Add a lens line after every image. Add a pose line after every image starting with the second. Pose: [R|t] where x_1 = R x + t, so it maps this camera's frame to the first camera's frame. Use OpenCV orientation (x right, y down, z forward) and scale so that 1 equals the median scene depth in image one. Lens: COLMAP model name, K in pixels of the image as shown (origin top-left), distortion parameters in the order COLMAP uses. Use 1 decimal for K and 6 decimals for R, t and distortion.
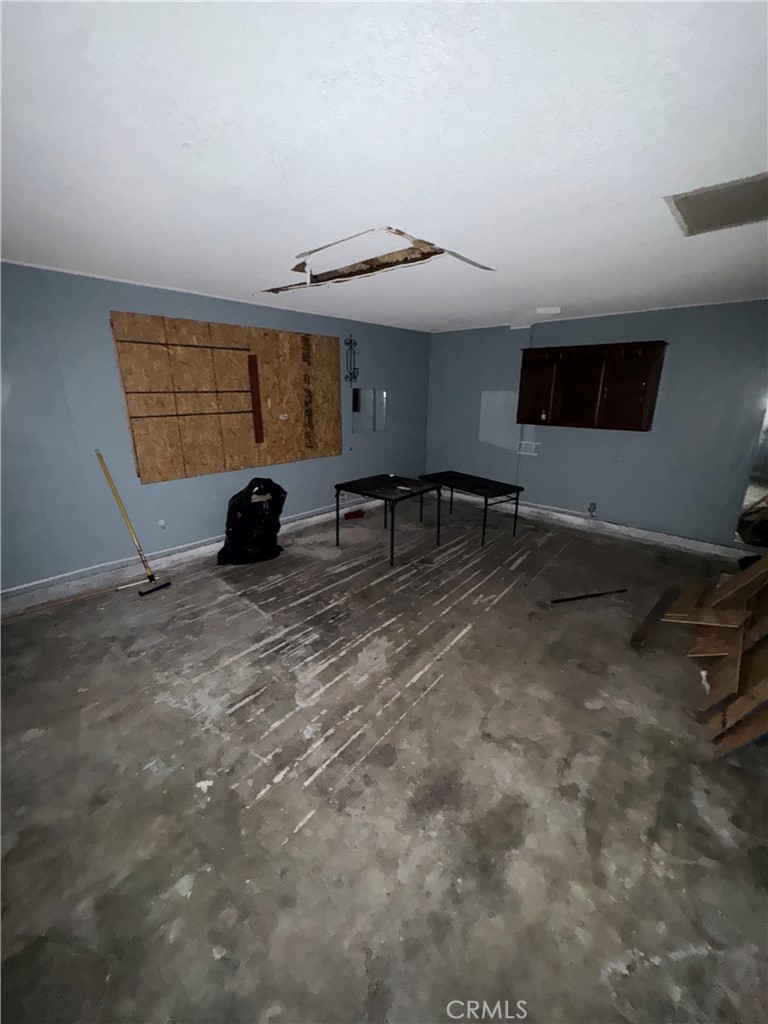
lens RADIAL K [[406.7, 0, 386.7], [0, 406.7, 513.3], [0, 0, 1]] dist [-0.004130, 0.000622]
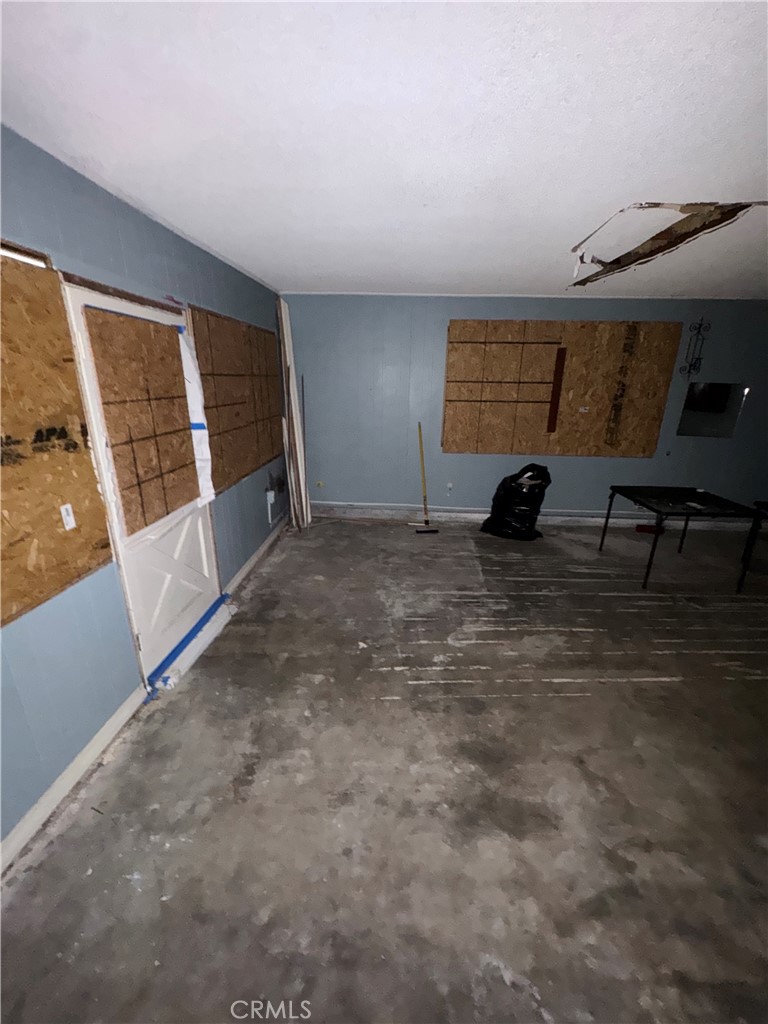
lens RADIAL K [[406.7, 0, 386.7], [0, 406.7, 513.3], [0, 0, 1]] dist [-0.004130, 0.000622]
pose [[0.638475, 0.246343, -0.729153, 0.301772], [-0.239005, 0.964015, 0.116408, 0.007624], [0.731591, 0.099947, 0.674377, 0.011337]]
